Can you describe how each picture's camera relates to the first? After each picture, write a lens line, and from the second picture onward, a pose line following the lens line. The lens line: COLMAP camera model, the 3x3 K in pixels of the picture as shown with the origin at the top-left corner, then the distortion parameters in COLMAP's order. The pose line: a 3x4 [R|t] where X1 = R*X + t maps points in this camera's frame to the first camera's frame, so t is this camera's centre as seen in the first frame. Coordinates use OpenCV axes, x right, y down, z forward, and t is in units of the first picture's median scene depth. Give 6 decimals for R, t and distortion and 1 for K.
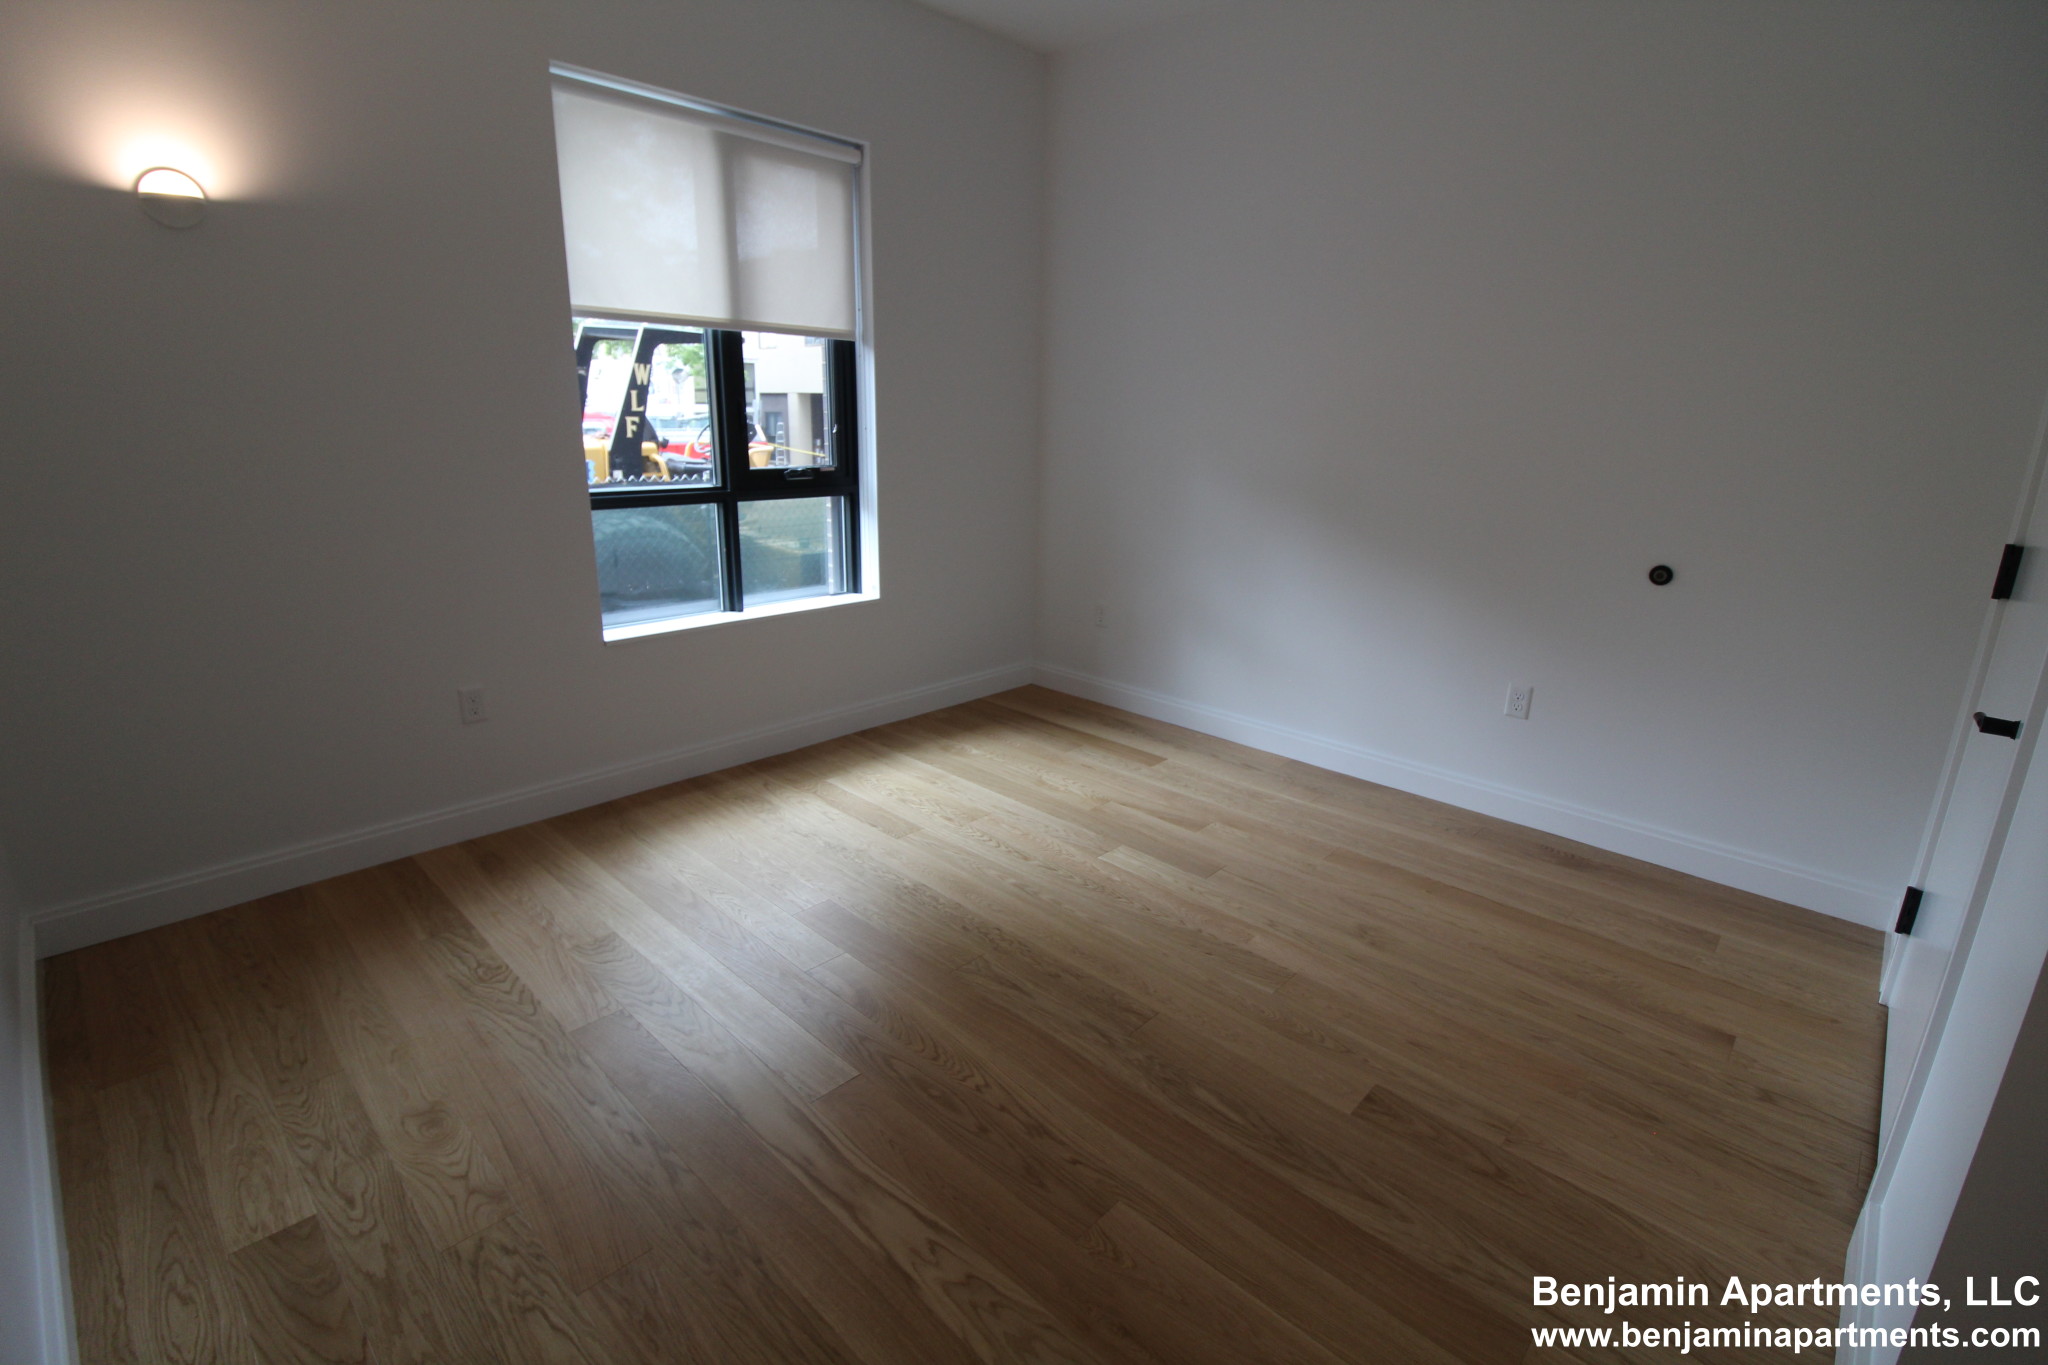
lens RADIAL K [[944.6, 0, 1020.9], [0, 944.6, 677.1], [0, 0, 1]] dist [-0.006798, -0.006539]
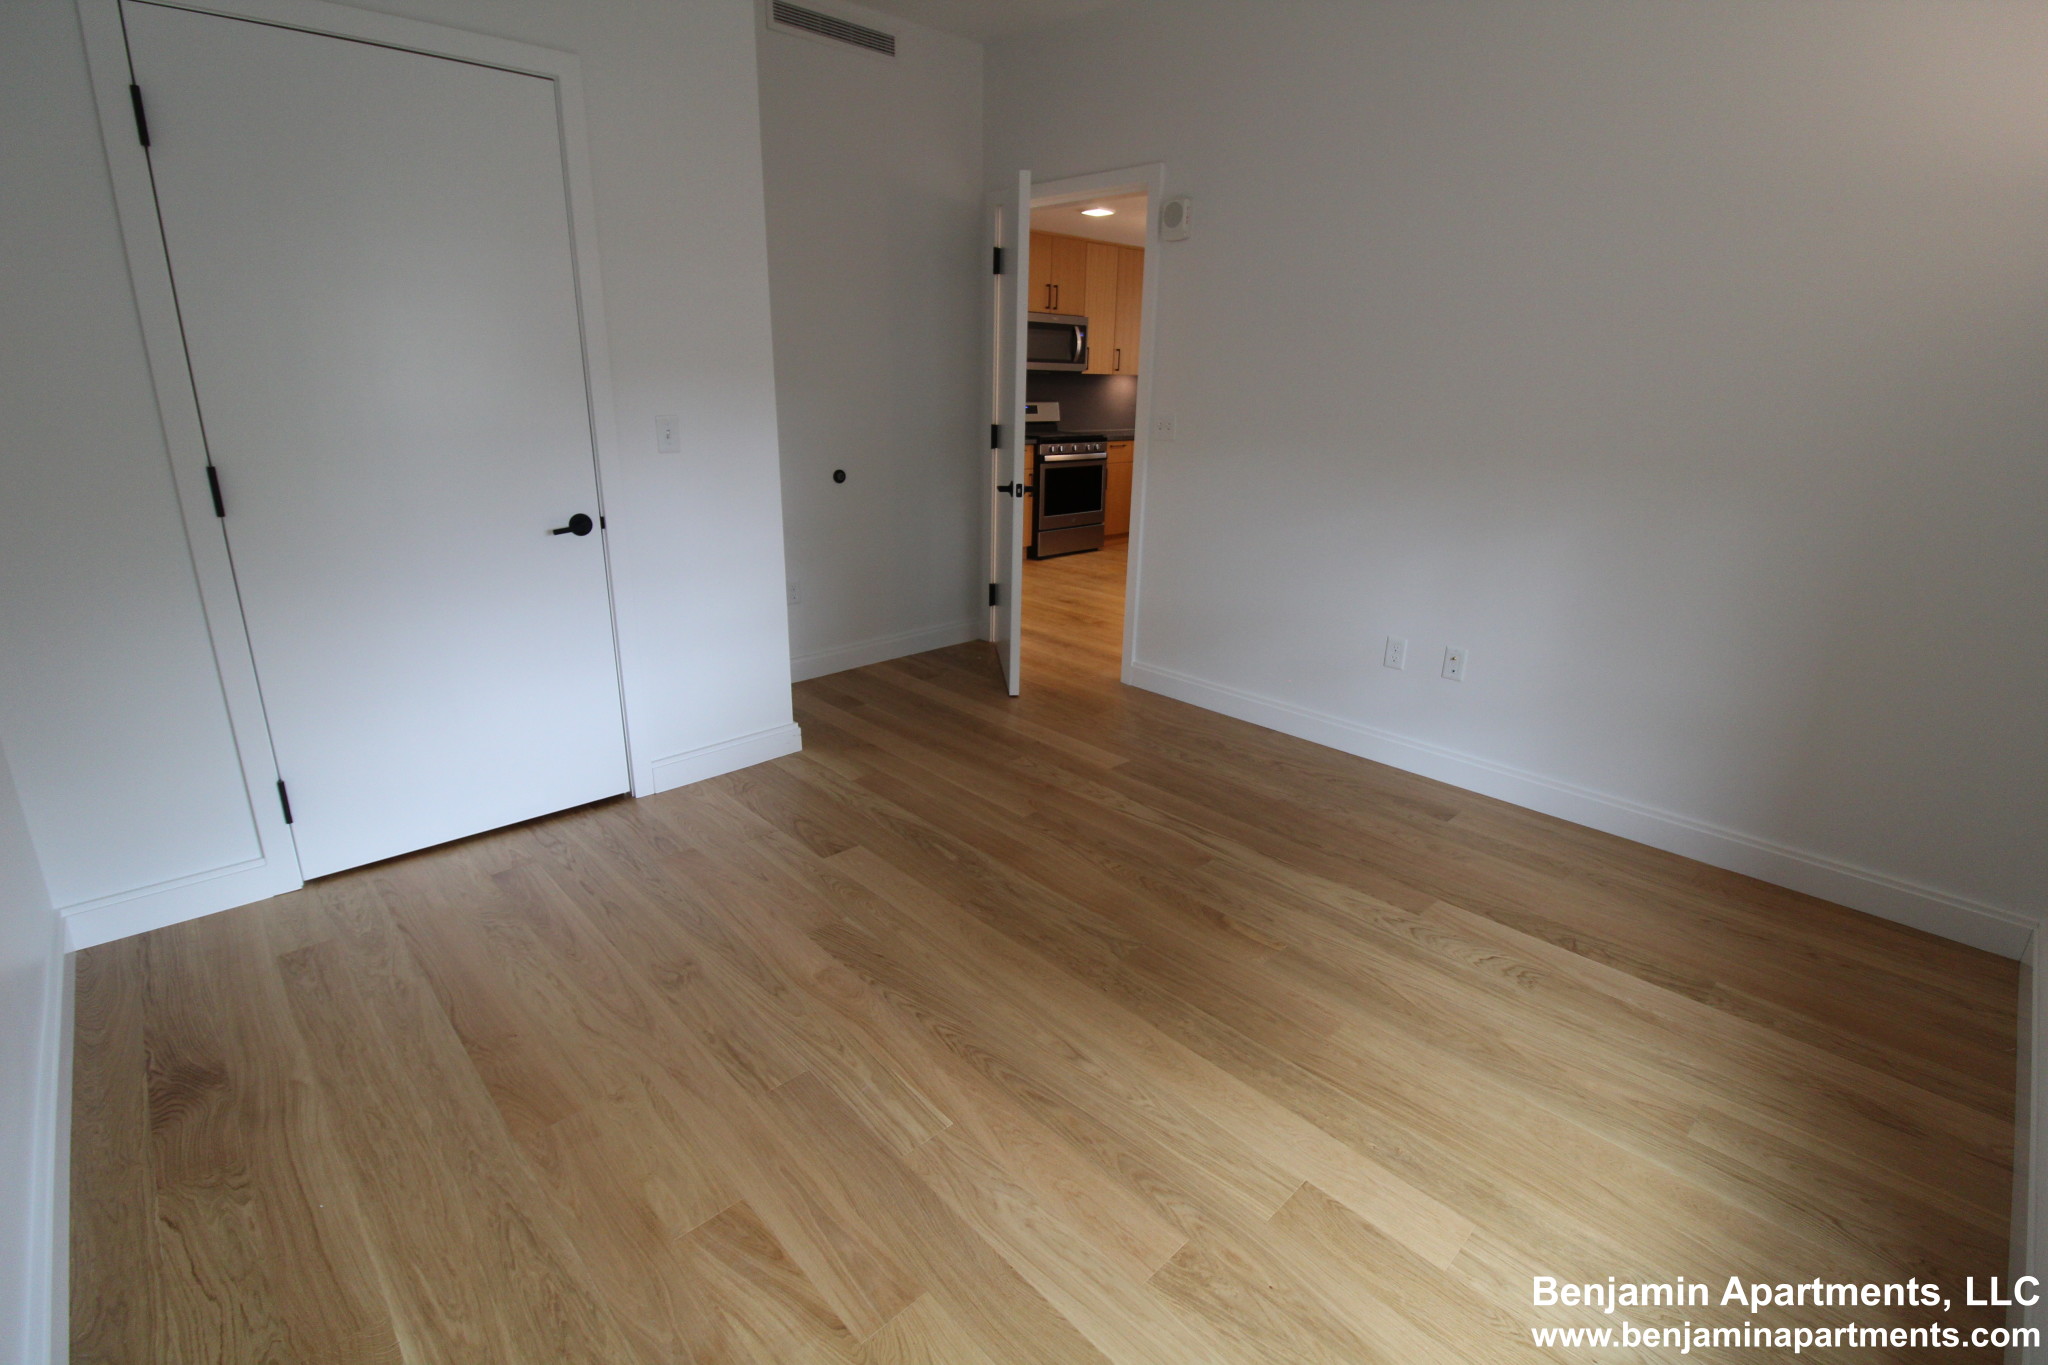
lens RADIAL K [[944.6, 0, 1016.9], [0, 944.6, 686.2], [0, 0, 1]] dist [-0.006798, -0.006539]
pose [[-0.997577, -0.055747, 0.041613, 0.041796], [-0.022625, 0.825659, 0.563715, -0.517435], [-0.065783, 0.561408, -0.824920, 1.793032]]
